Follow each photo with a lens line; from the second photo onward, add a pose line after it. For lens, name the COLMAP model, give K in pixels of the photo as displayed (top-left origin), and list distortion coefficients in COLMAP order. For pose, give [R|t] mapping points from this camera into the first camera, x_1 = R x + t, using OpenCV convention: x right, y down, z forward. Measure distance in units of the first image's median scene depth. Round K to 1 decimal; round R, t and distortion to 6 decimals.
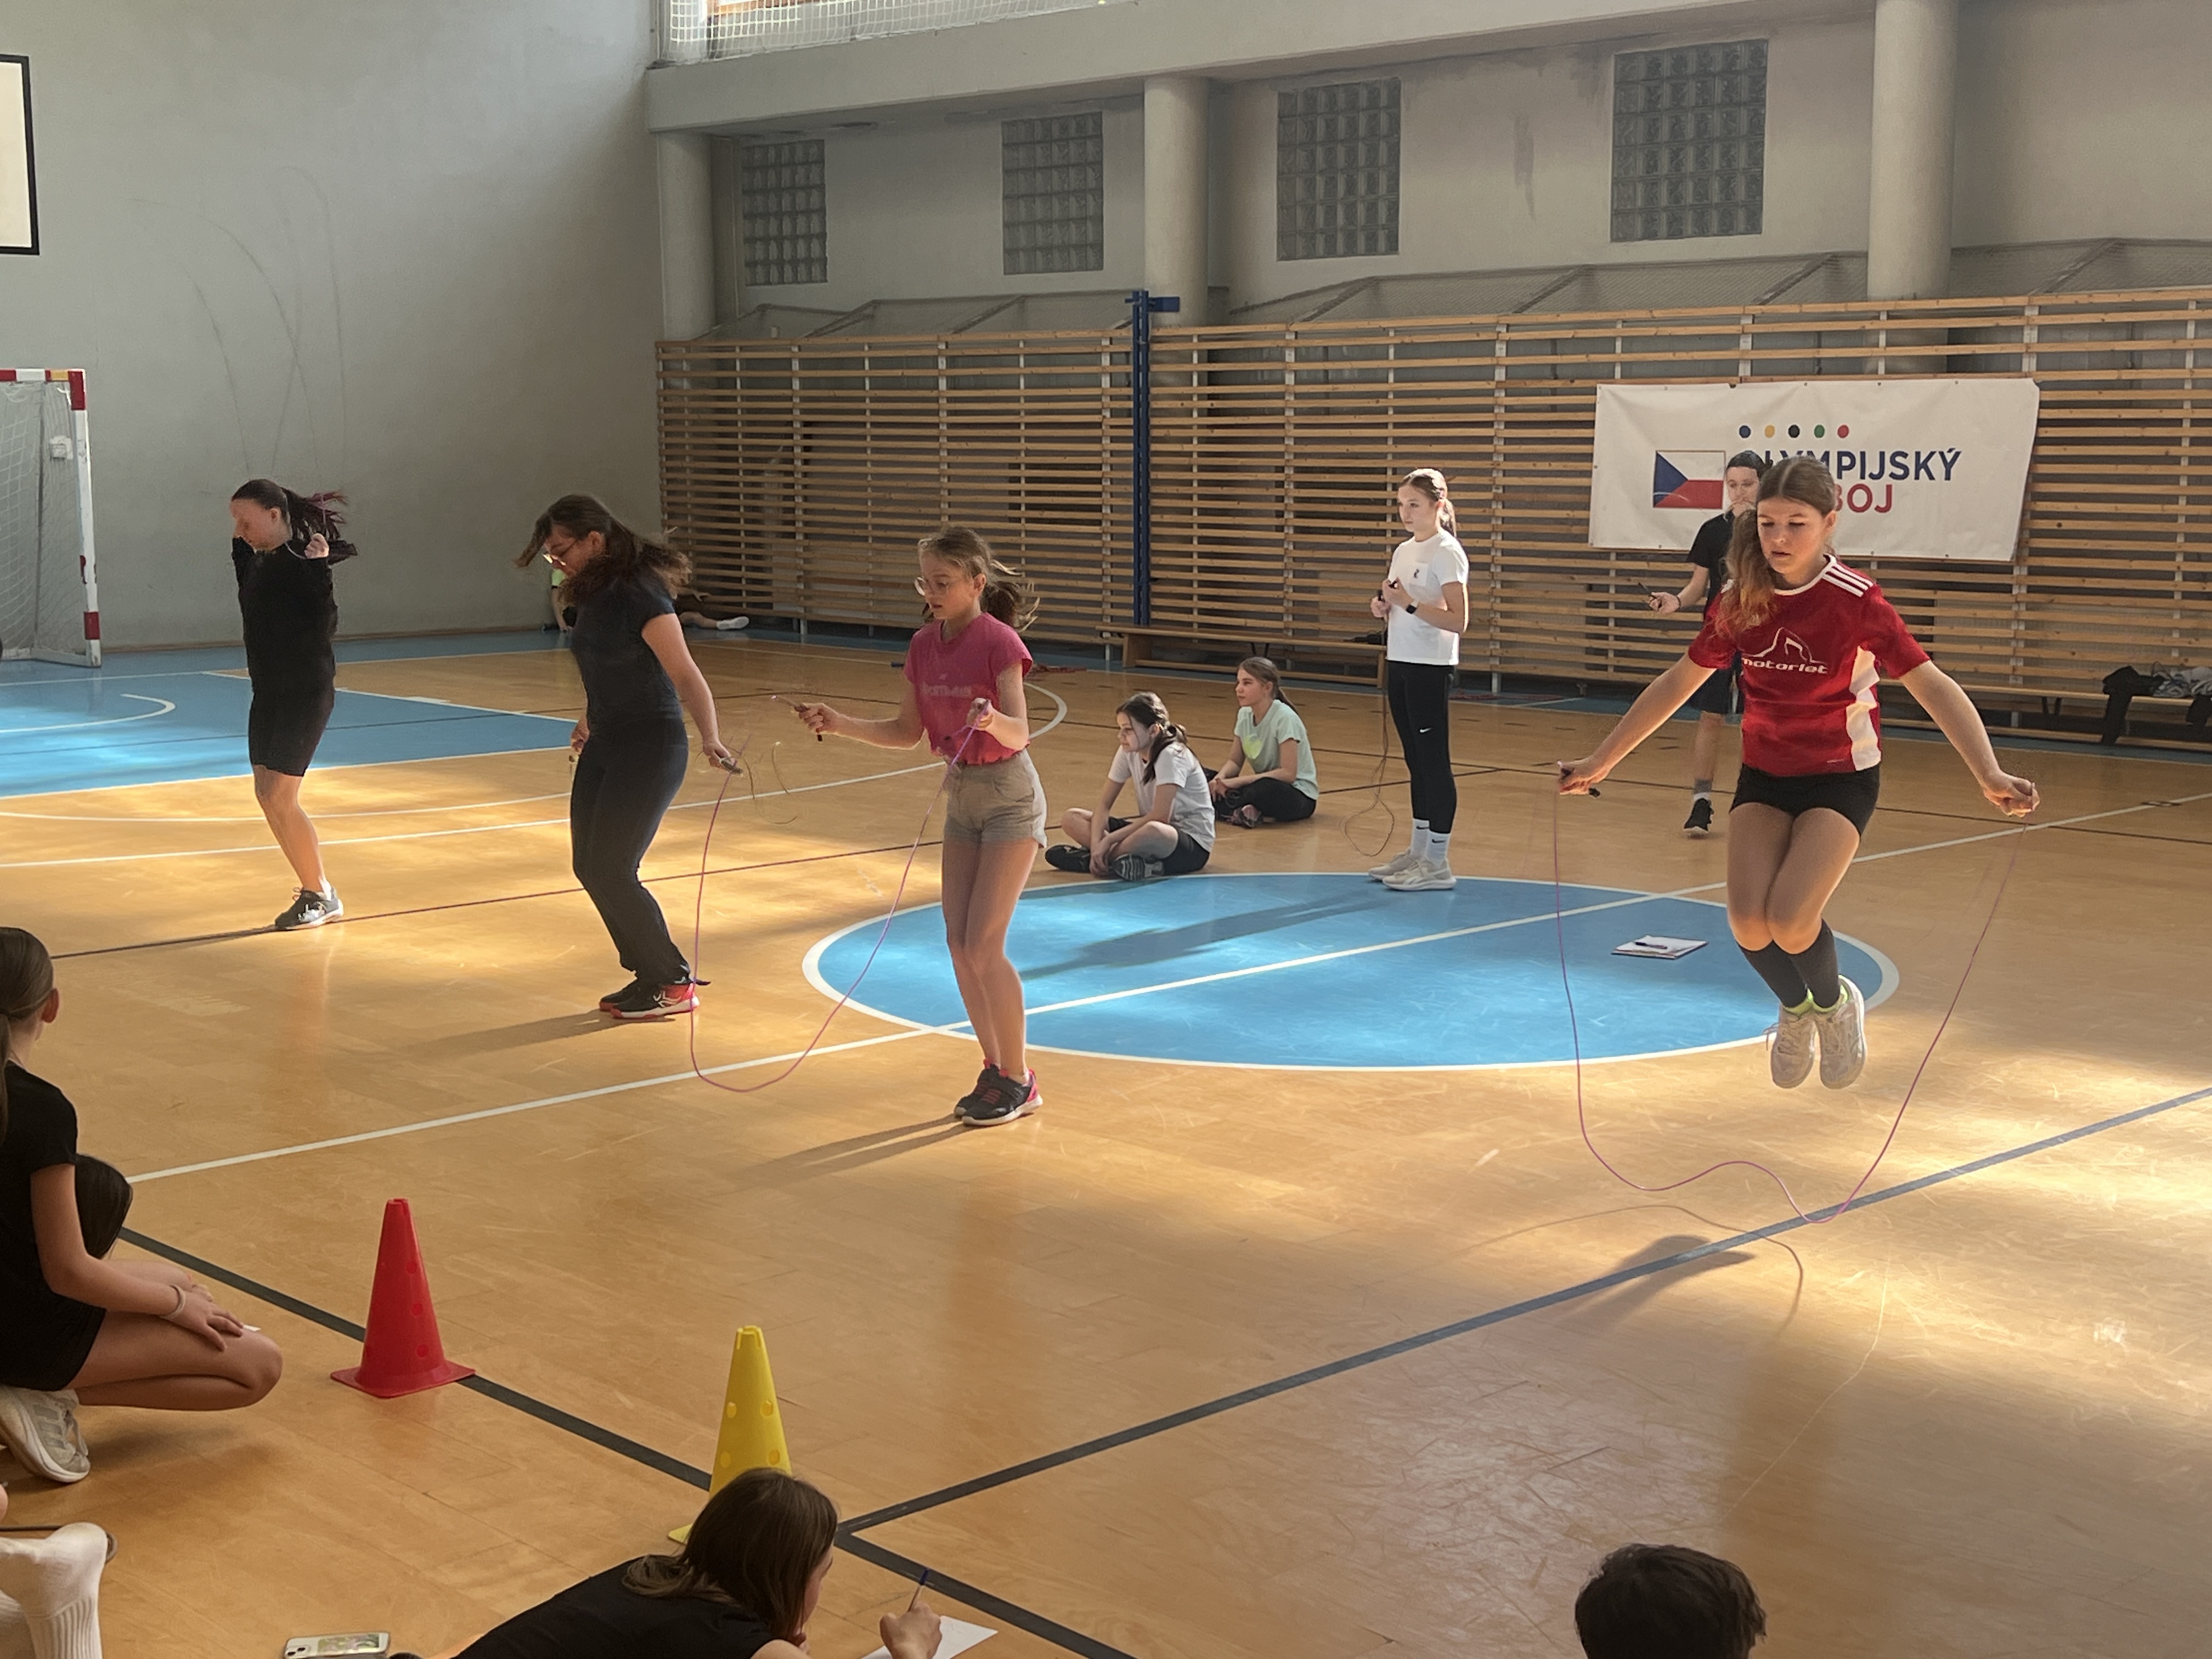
lens RADIAL K [[3008.9, 0, 1140.0], [0, 3008.9, 835.8], [0, 0, 1]] dist [0.078213, 0.000000]
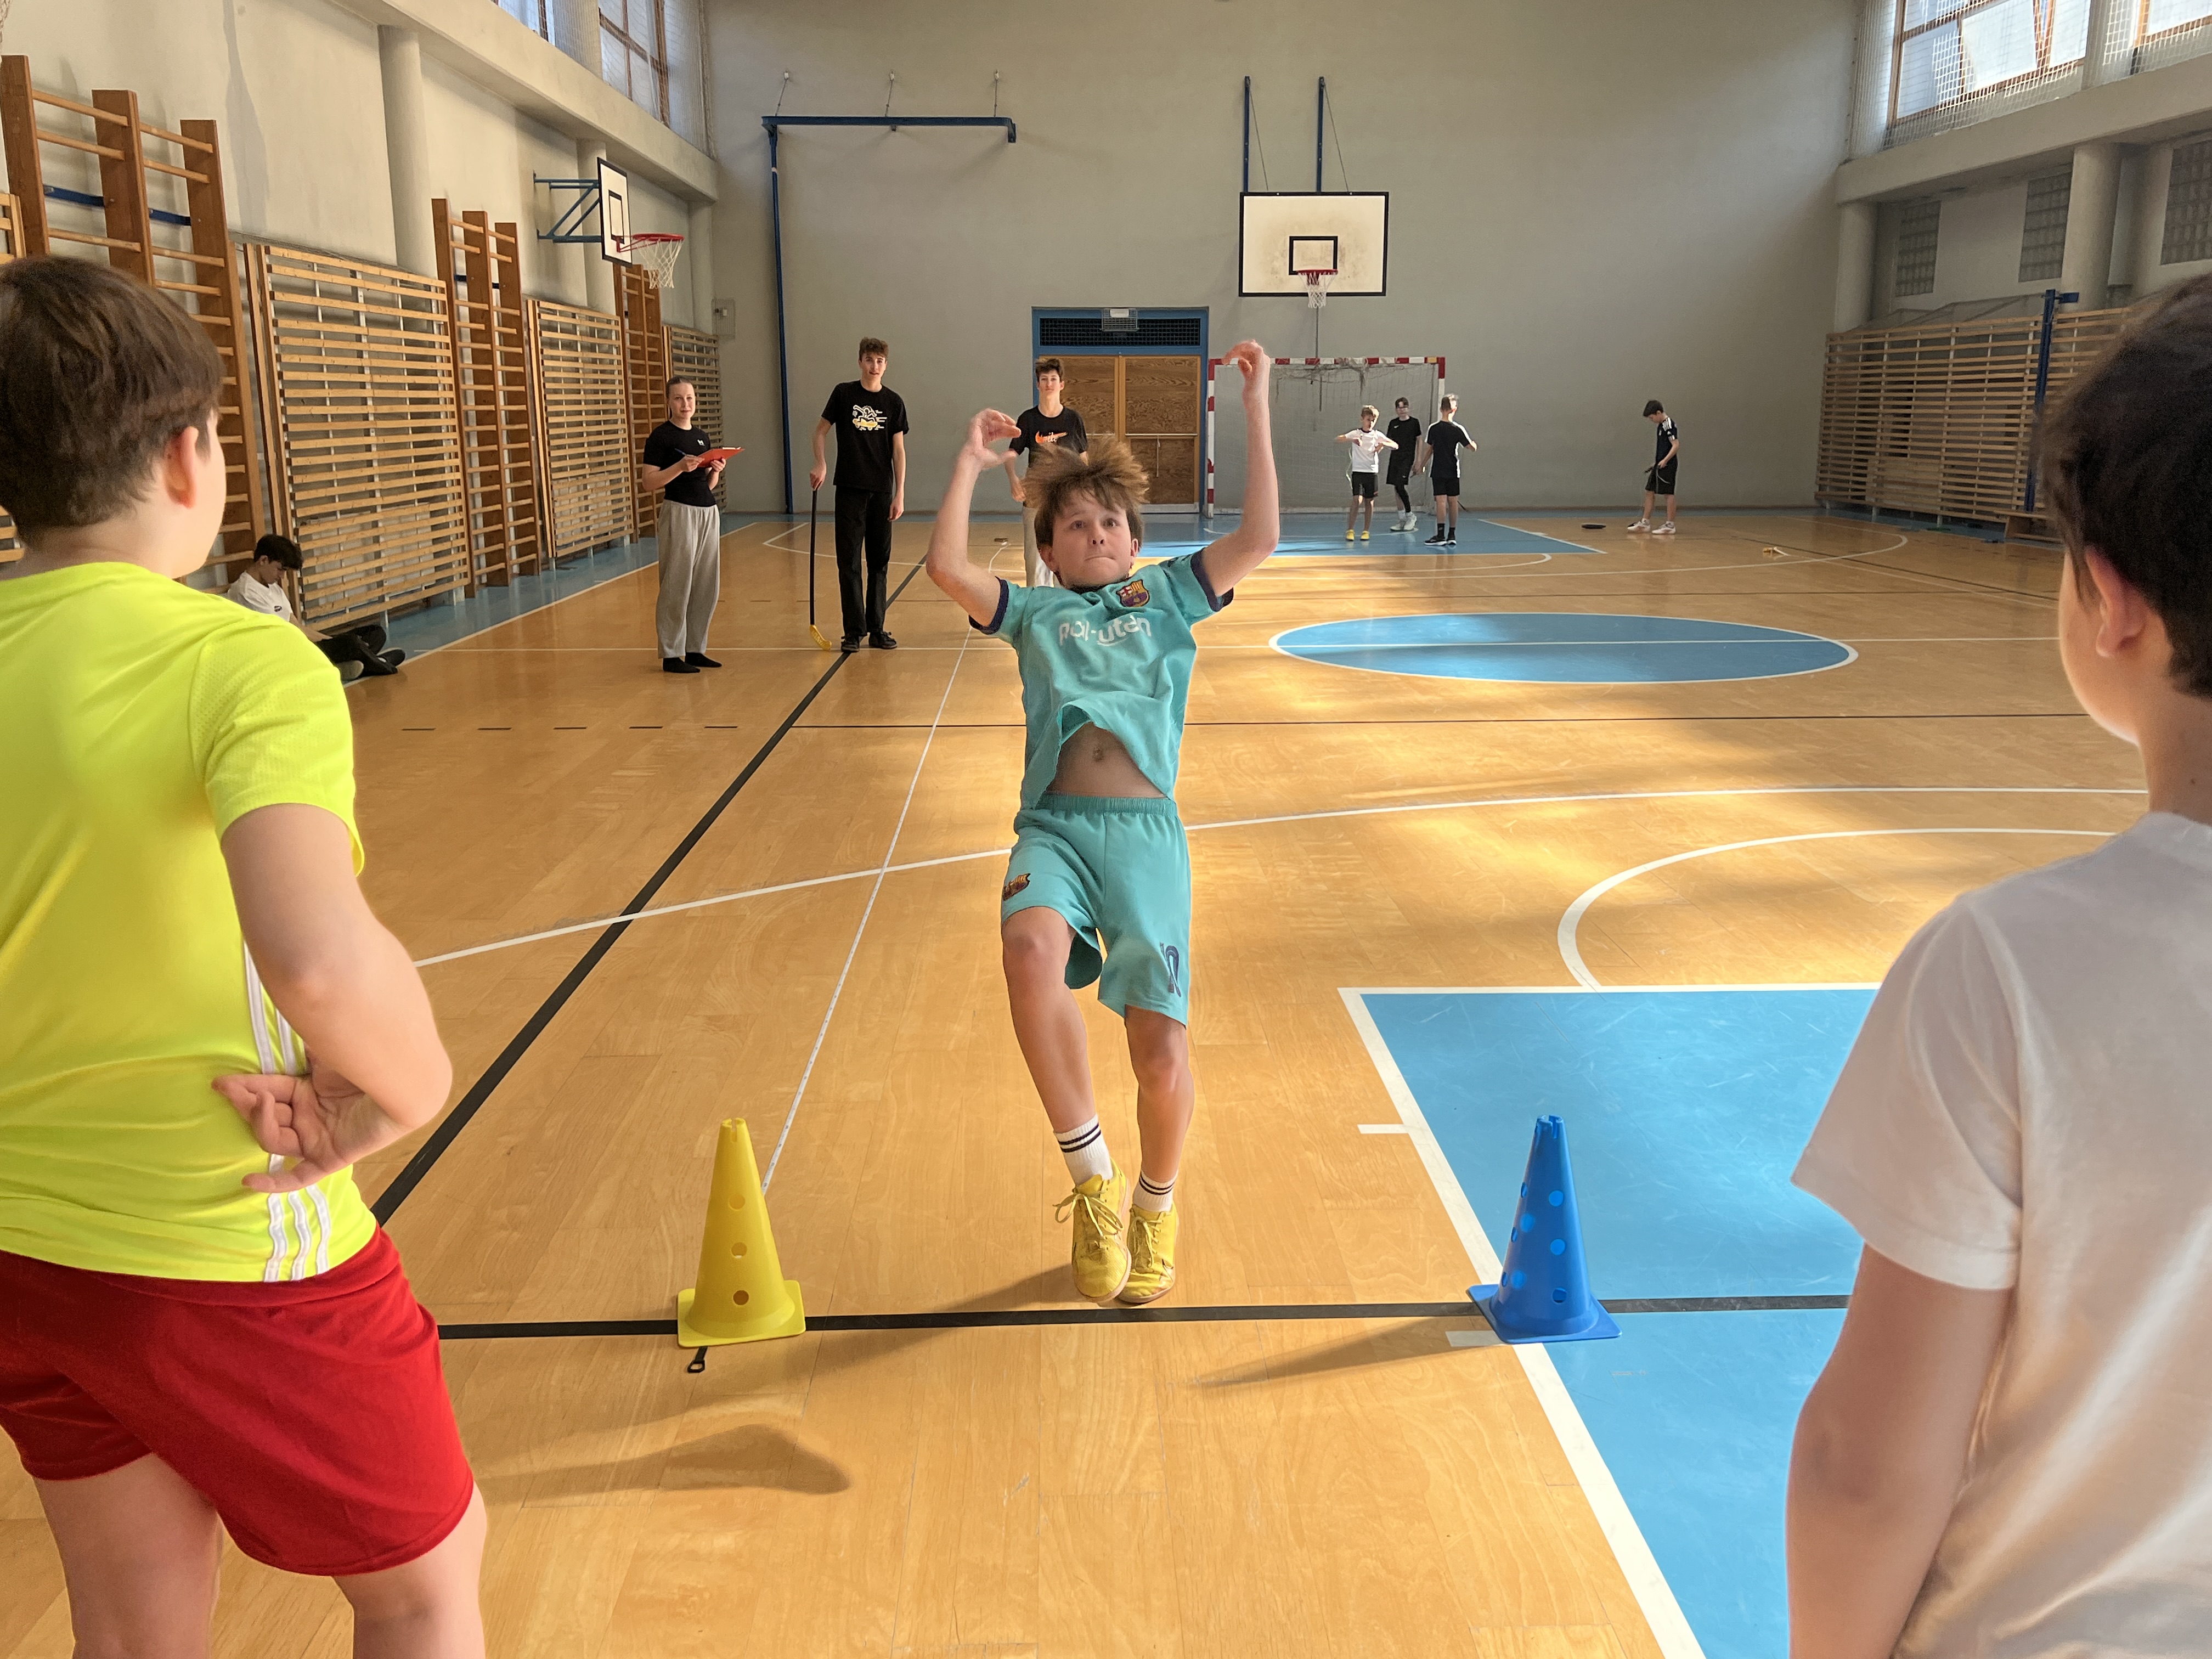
lens RADIAL K [[1893.0, 0, 1133.4], [0, 1893.0, 817.9], [0, 0, 1]] dist [0.051144, -0.063904]
pose [[0.754113, 0.142064, -0.641196, 0.335693], [-0.092424, 0.989564, 0.110549, 0.021455], [0.650209, -0.024104, 0.759373, -0.045219]]
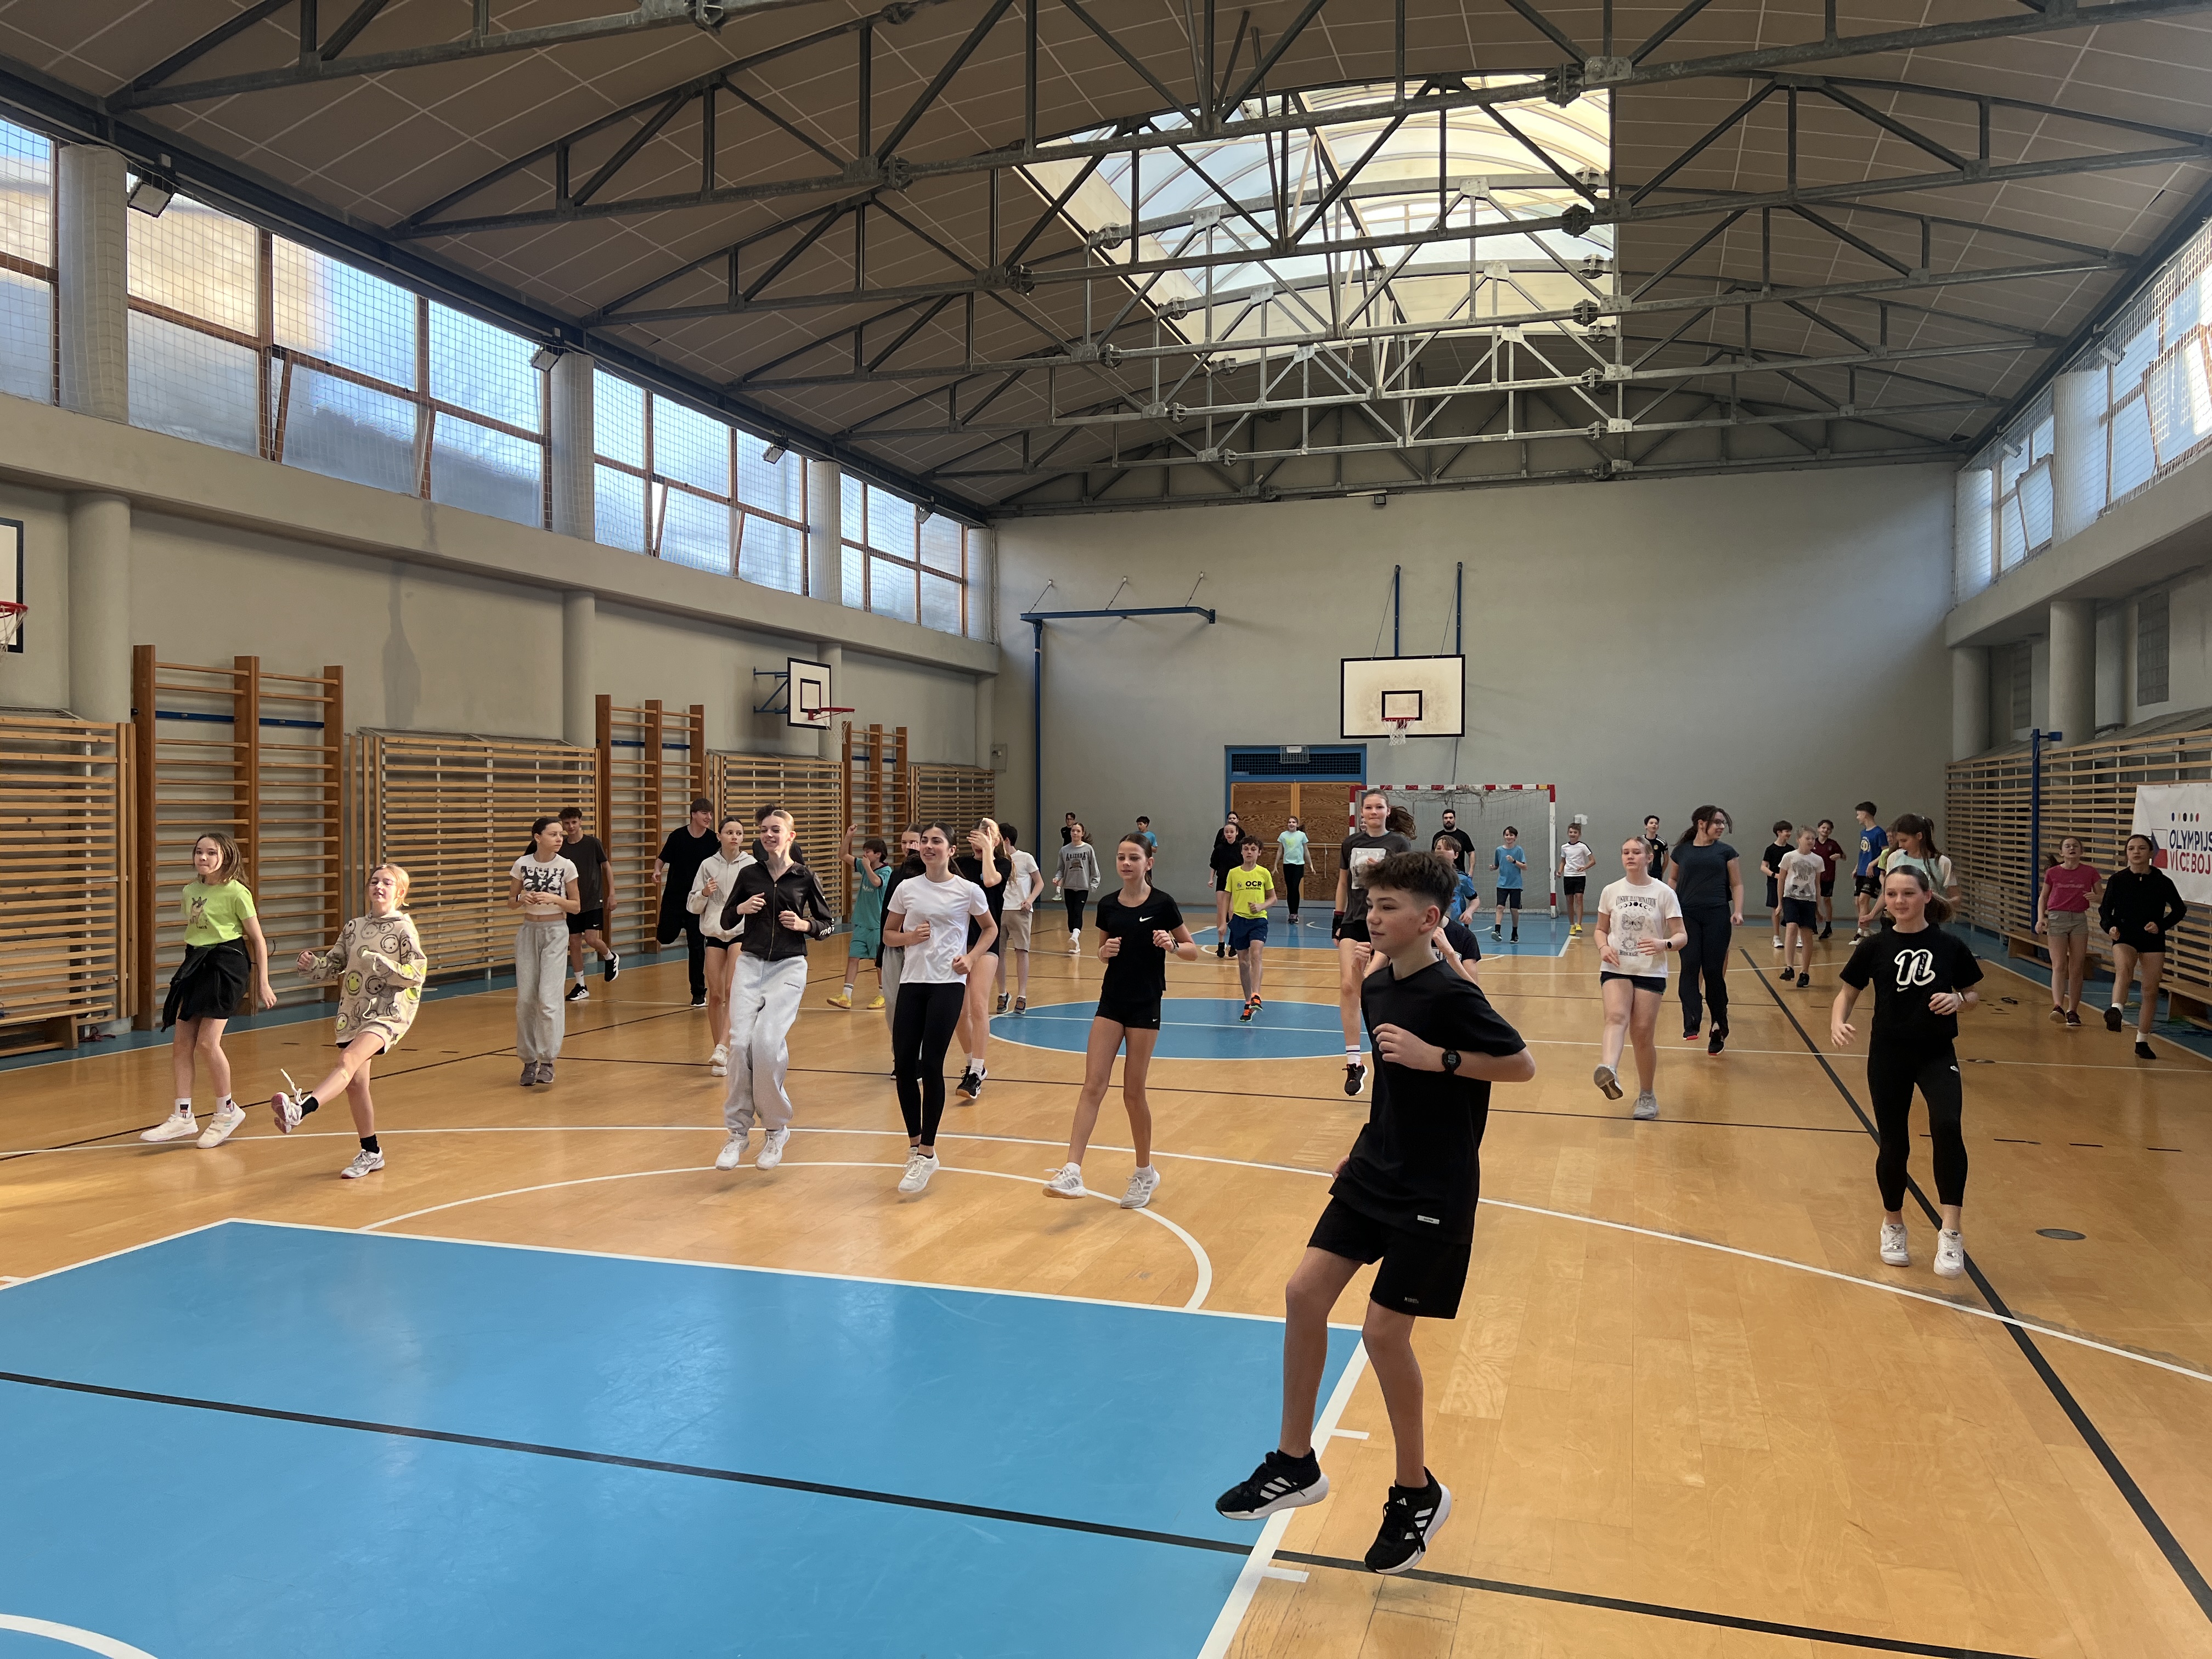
lens RADIAL K [[1666.5, 0, 1101.4], [0, 1666.5, 807.0], [0, 0, 1]] dist [0.051120, -0.057126]
pose [[0.476382, 0.005977, -0.879218, 0.612061], [-0.125268, 0.990237, -0.061141, -0.021632], [0.870269, 0.139265, 0.472480, 0.146817]]
